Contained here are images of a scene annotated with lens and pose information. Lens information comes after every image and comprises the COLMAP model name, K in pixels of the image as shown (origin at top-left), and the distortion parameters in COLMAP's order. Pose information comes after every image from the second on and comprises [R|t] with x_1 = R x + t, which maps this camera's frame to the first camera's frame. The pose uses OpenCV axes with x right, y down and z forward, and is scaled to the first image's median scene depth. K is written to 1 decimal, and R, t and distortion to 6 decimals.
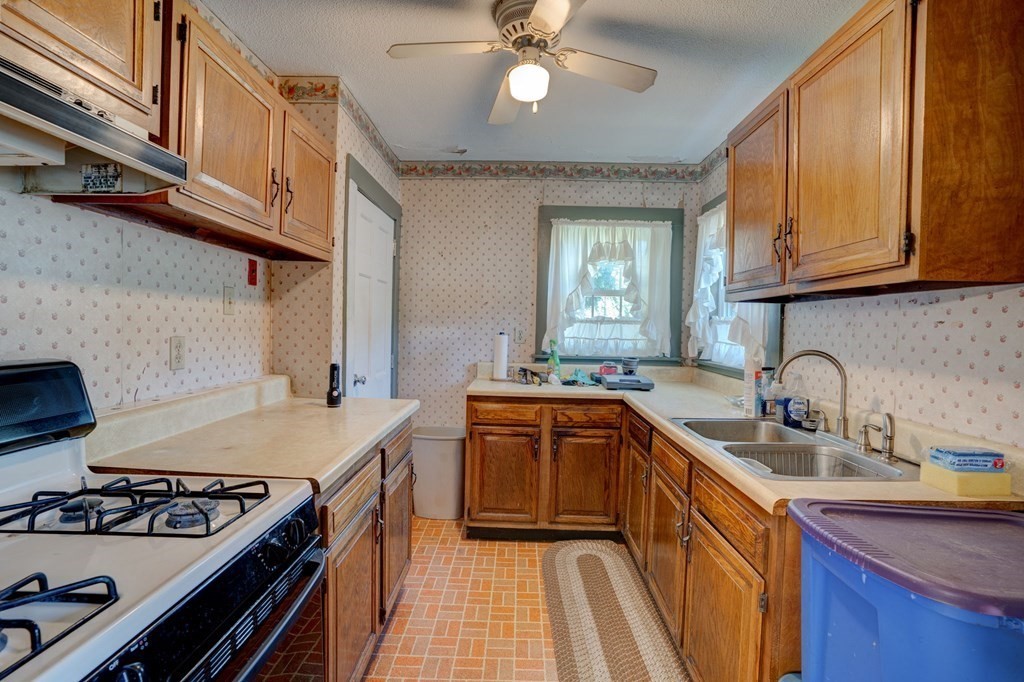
lens RADIAL K [[467.5, 0, 514.9], [0, 467.5, 336.6], [0, 0, 1]] dist [-0.022204, 0.000706]
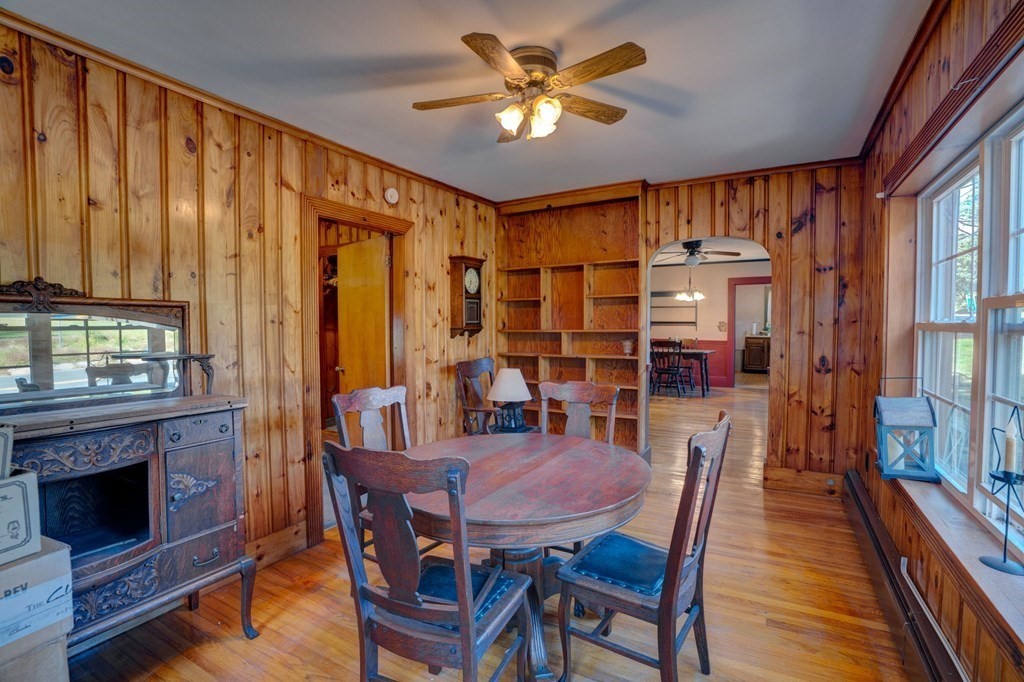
lens RADIAL K [[467.5, 0, 514.9], [0, 467.5, 336.6], [0, 0, 1]] dist [-0.022204, 0.000706]
pose [[0.882083, -0.012067, -0.470940, 0.039839], [0.014482, 0.999894, 0.001506, 0.075996], [0.470872, -0.008148, 0.882164, -3.456884]]
